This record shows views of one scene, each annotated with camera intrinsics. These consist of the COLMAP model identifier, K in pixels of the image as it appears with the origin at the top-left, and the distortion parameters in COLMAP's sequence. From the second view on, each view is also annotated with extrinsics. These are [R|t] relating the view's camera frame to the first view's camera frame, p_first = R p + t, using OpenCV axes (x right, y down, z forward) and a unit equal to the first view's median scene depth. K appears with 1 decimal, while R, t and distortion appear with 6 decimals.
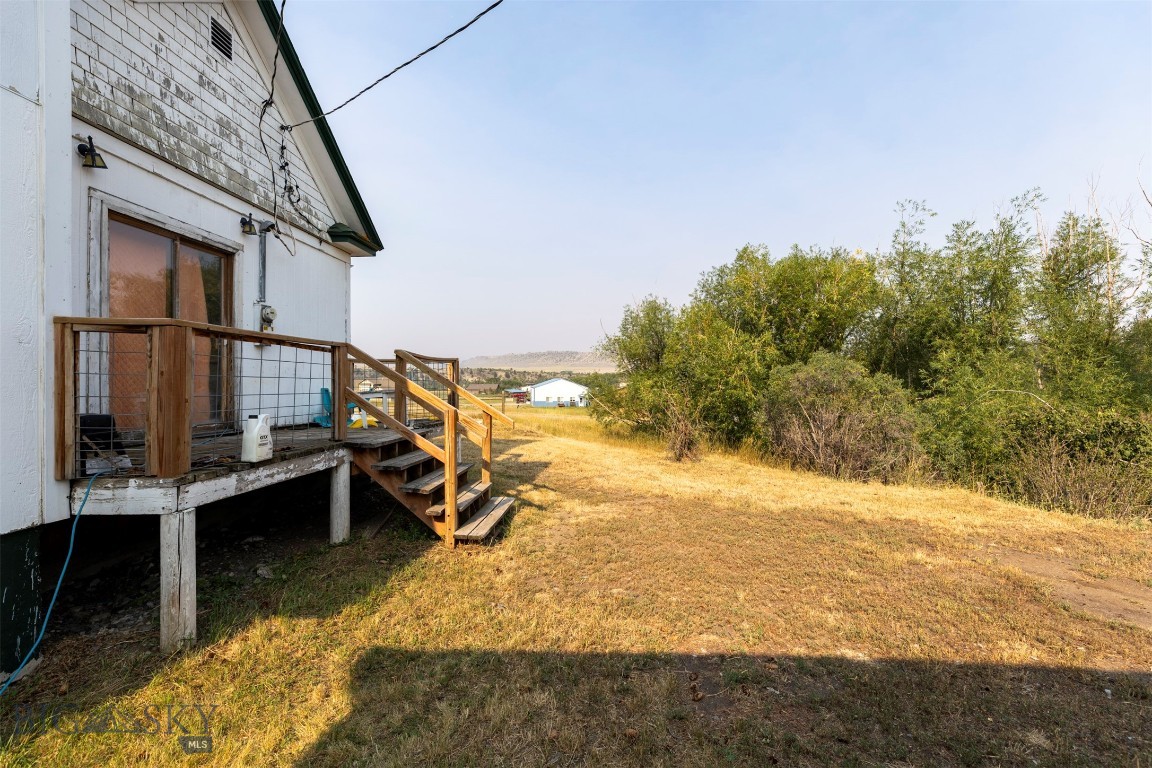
lens RADIAL K [[518.9, 0, 577.5], [0, 518.9, 382.0], [0, 0, 1]] dist [-0.002271, 0.000068]
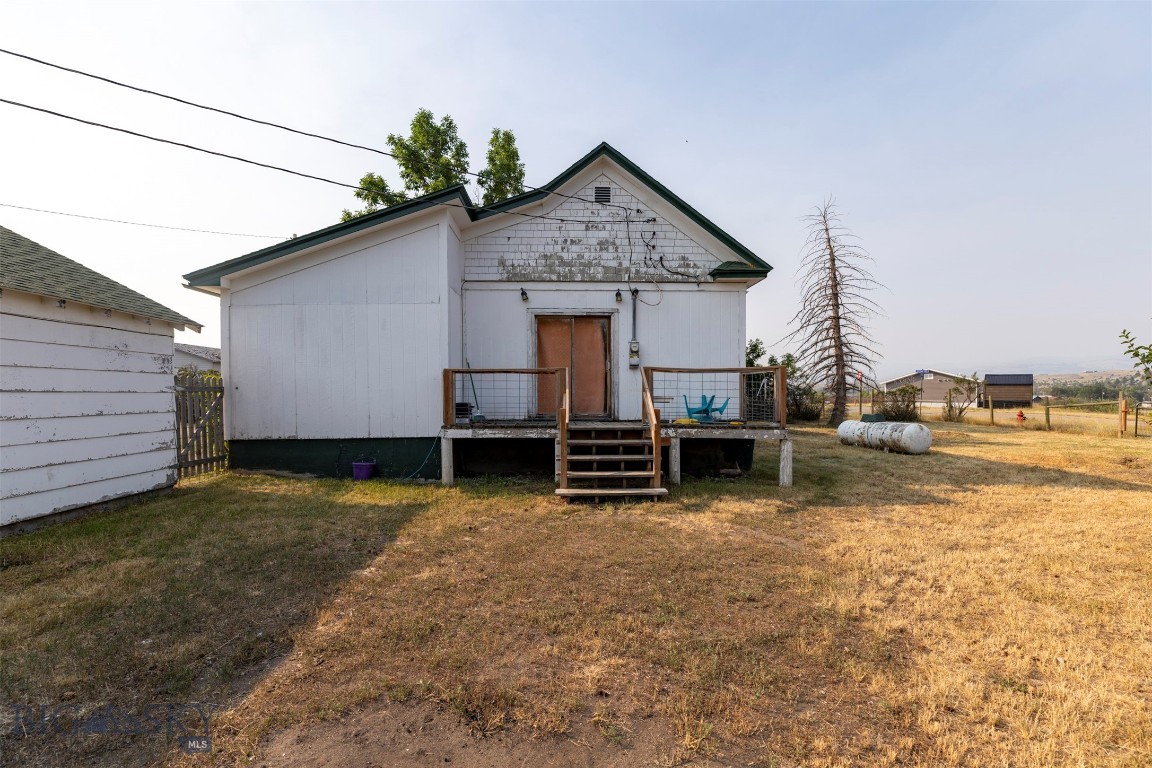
lens RADIAL K [[518.9, 0, 574.2], [0, 518.9, 395.2], [0, 0, 1]] dist [-0.002271, 0.000068]
pose [[0.088367, -0.003675, -0.996081, 1.077326], [0.006485, 0.999974, -0.003114, 0.019058], [0.996067, -0.006185, 0.088388, 0.768419]]
